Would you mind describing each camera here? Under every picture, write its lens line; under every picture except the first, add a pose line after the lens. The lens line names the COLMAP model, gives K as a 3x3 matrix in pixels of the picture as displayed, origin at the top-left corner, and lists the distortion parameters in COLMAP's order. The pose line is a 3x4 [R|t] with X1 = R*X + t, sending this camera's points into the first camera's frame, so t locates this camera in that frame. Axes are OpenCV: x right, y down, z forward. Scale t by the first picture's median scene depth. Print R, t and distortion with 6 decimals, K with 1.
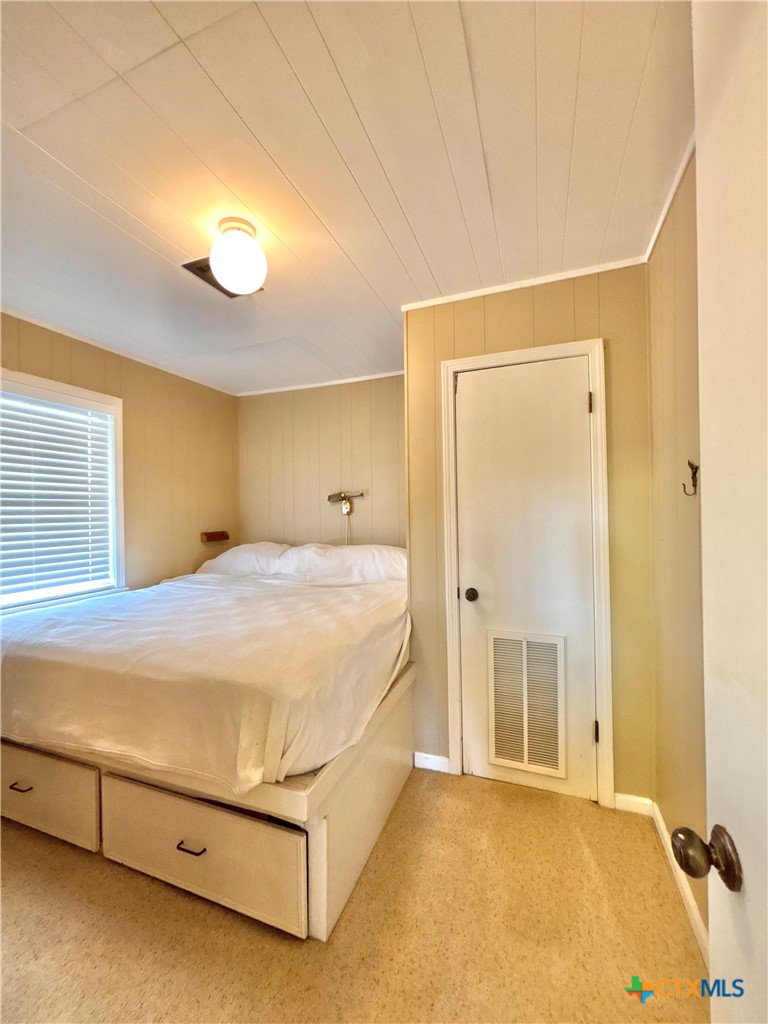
lens RADIAL K [[409.6, 0, 387.1], [0, 409.6, 506.4], [0, 0, 1]] dist [0.002649, -0.000350]
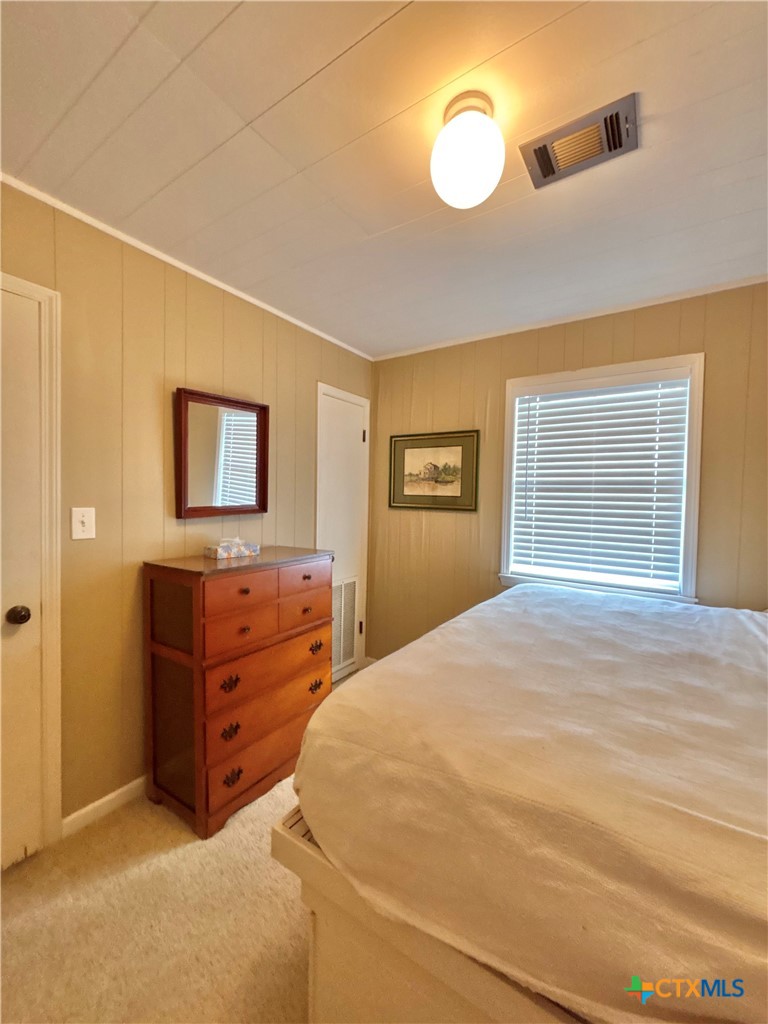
lens RADIAL K [[409.6, 0, 384.7], [0, 409.6, 507.1], [0, 0, 1]] dist [0.002649, -0.000350]
pose [[-0.235564, 0.028569, -0.971439, 0.298890], [-0.008668, 0.999466, 0.031496, 0.008576], [0.971820, 0.015840, -0.235190, 0.757538]]
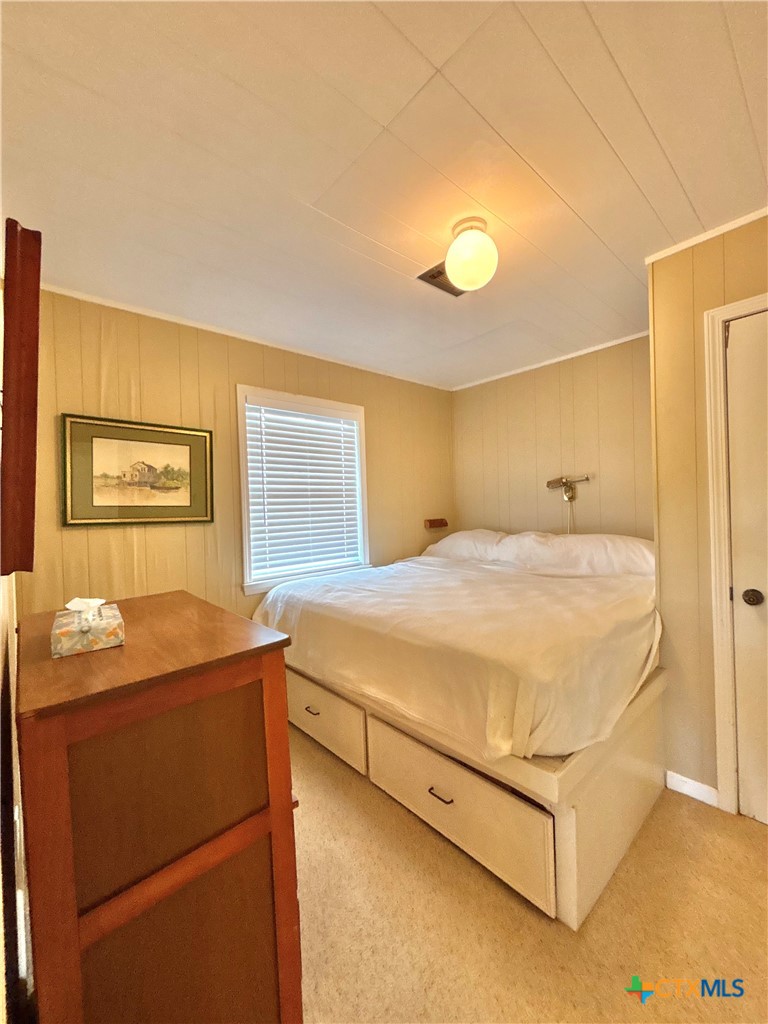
lens RADIAL K [[409.6, 0, 387.5], [0, 409.6, 507.0], [0, 0, 1]] dist [0.002649, -0.000350]
pose [[0.887305, -0.009482, -0.461085, -0.052377], [0.021609, 0.999545, 0.021029, 0.006329], [0.460676, -0.028623, 0.887107, -0.033076]]
